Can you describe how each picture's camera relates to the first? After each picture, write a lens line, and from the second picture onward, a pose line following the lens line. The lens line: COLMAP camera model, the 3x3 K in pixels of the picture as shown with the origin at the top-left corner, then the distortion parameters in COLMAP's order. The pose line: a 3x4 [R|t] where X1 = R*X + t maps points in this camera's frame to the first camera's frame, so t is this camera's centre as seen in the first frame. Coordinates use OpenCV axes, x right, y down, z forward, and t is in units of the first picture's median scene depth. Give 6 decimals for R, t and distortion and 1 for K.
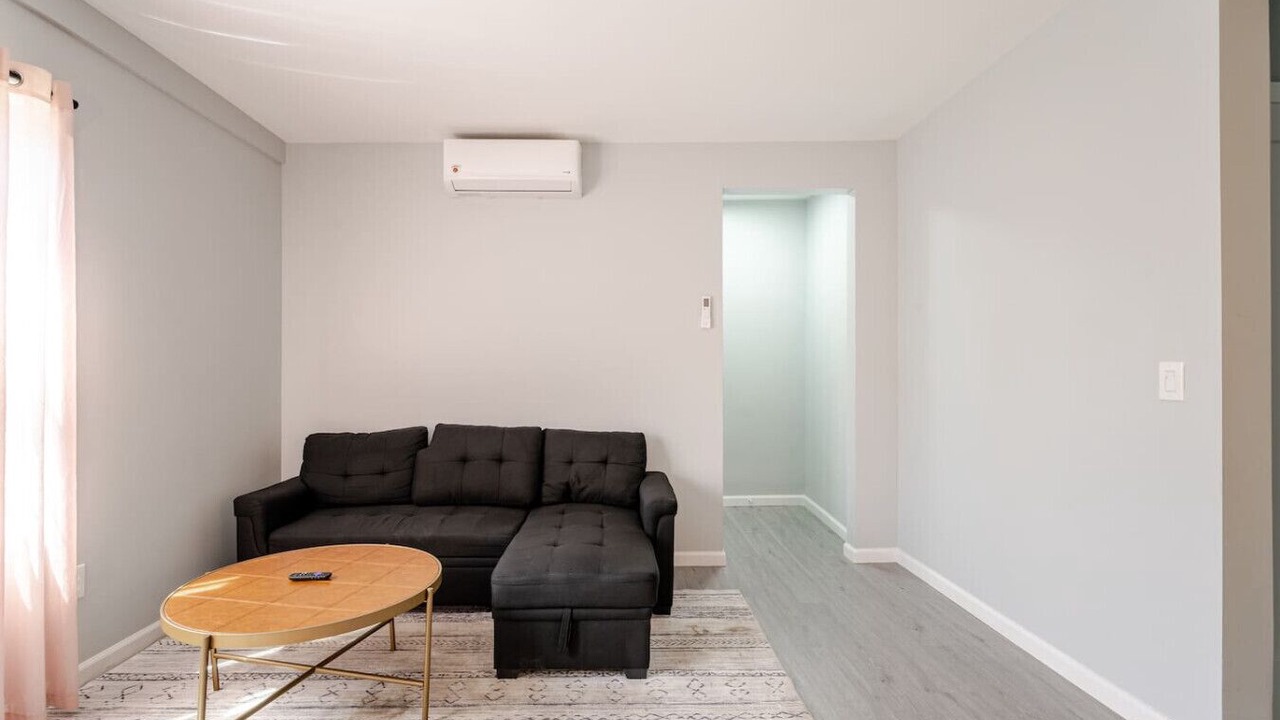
lens RADIAL K [[584.6, 0, 640.0], [0, 584.6, 360.0], [0, 0, 1]] dist [0.000078, 0.000260]
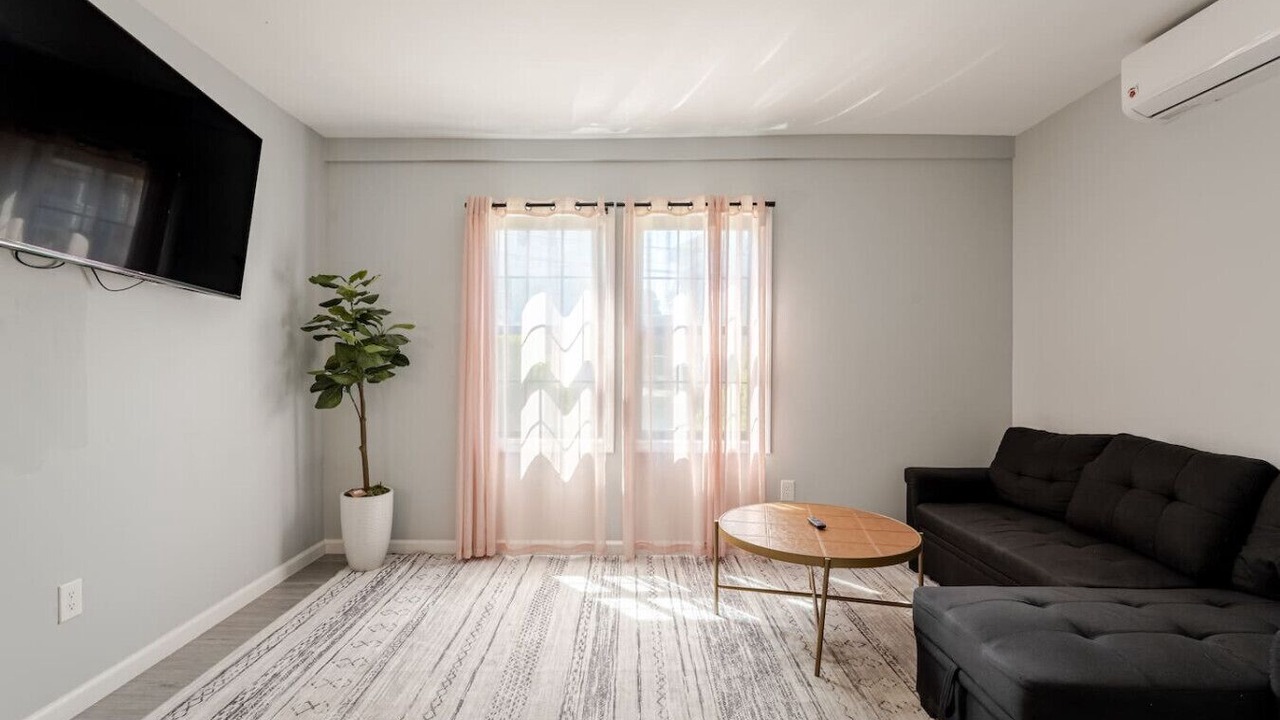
lens RADIAL K [[584.6, 0, 640.0], [0, 584.6, 360.0], [0, 0, 1]] dist [0.000078, 0.000260]
pose [[-0.002715, 0.002892, -0.999992, 0.445338], [0.011040, 0.999935, 0.002862, 0.003298], [0.999935, -0.011032, -0.002747, 0.390075]]
